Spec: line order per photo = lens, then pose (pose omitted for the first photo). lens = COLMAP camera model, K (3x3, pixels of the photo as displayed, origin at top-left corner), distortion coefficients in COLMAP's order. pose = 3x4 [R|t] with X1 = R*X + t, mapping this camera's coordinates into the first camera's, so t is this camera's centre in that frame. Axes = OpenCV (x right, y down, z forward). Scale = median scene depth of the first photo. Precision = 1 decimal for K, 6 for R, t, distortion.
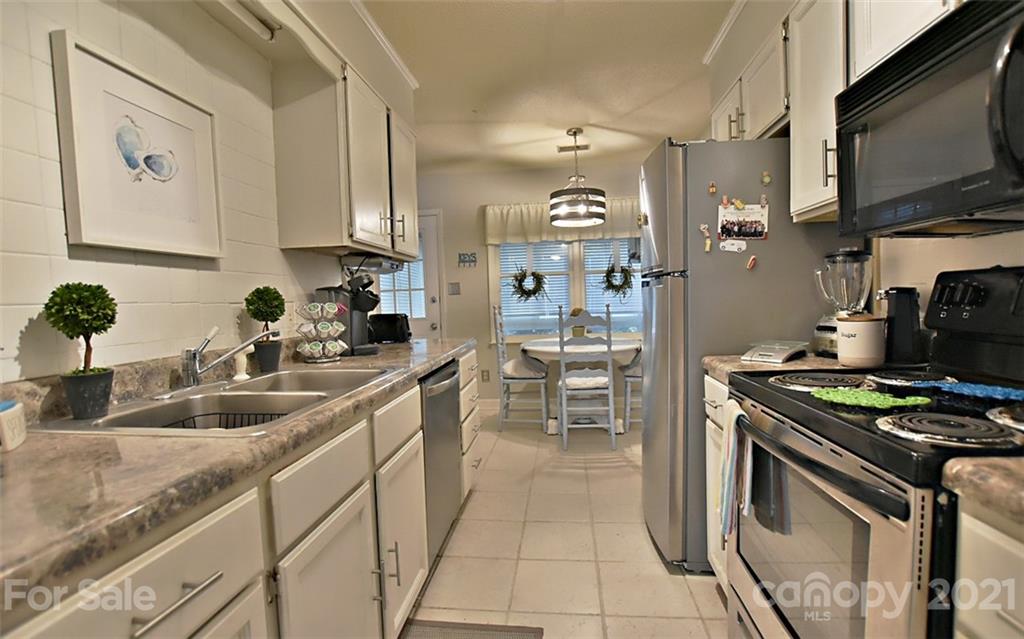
lens RADIAL K [[464.6, 0, 511.8], [0, 464.6, 324.1], [0, 0, 1]] dist [-0.029833, 0.001972]
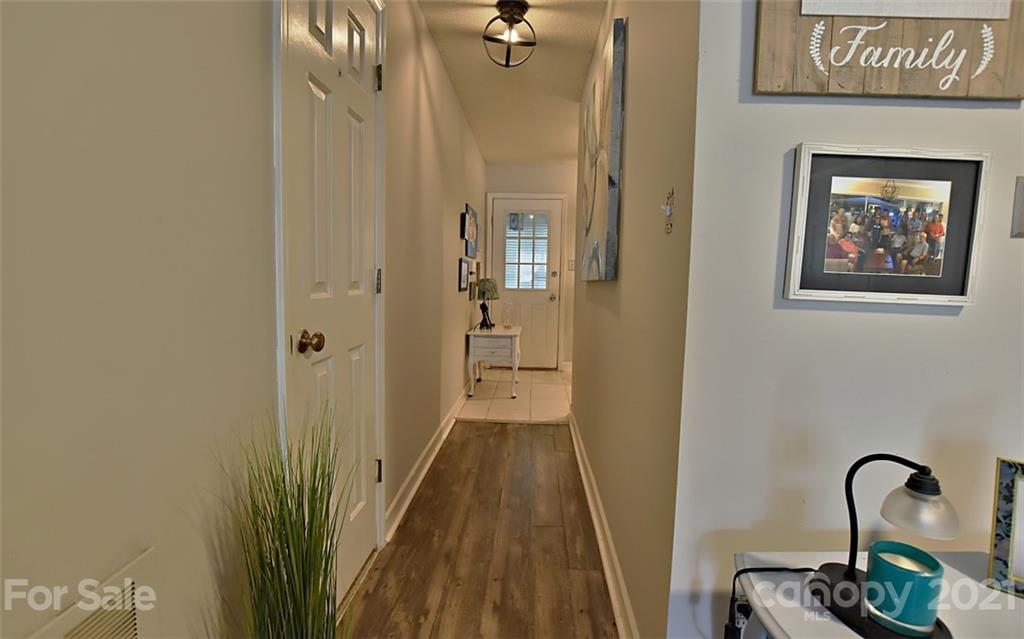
lens RADIAL K [[464.6, 0, 516.8], [0, 464.6, 316.9], [0, 0, 1]] dist [-0.029833, 0.001972]
pose [[0.995859, 0.042887, 0.080164, -0.422106], [-0.045233, 0.998593, 0.027676, 0.030618], [-0.078864, -0.031187, 0.996397, -0.157461]]
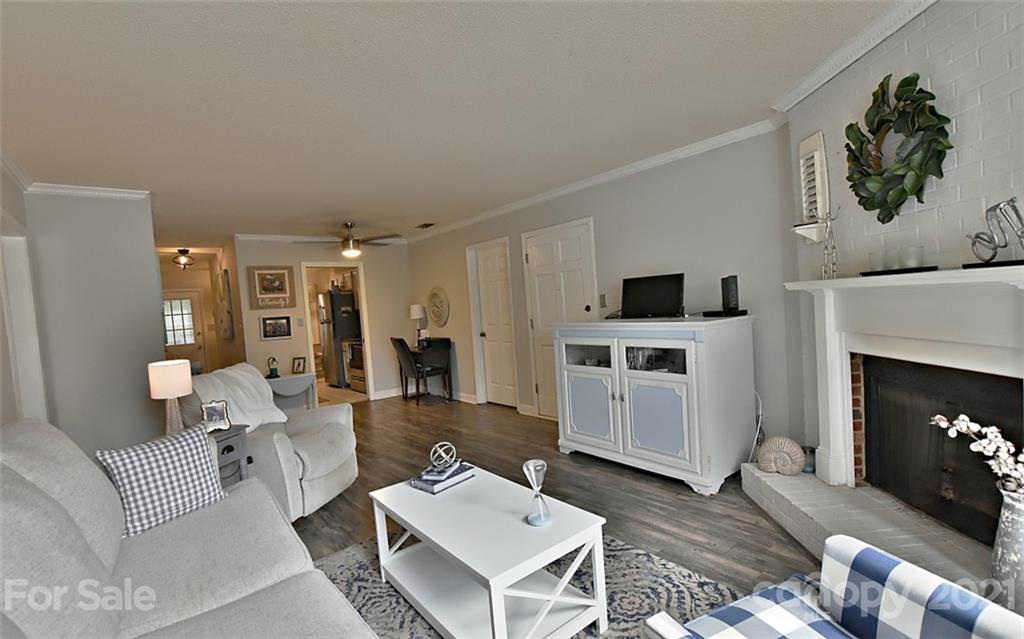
lens RADIAL K [[464.6, 0, 516.3], [0, 464.6, 323.8], [0, 0, 1]] dist [-0.029833, 0.001972]
pose [[0.690350, -0.051003, 0.721676, -0.779367], [0.089755, 0.995844, -0.015479, 0.067840], [-0.717887, 0.075460, 0.692058, -1.594373]]
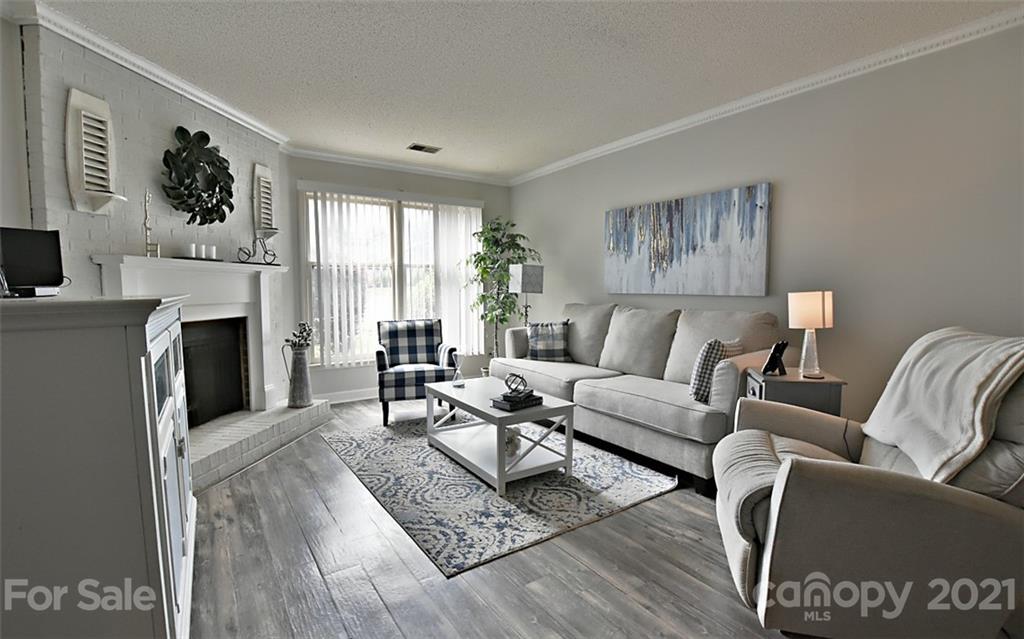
lens RADIAL K [[464.6, 0, 514.7], [0, 464.6, 327.7], [0, 0, 1]] dist [-0.029833, 0.001972]
pose [[-0.752954, 0.086837, -0.652318, -0.005966], [-0.012655, 0.989161, 0.146285, 0.032421], [0.657951, 0.118401, -0.743694, -0.630595]]
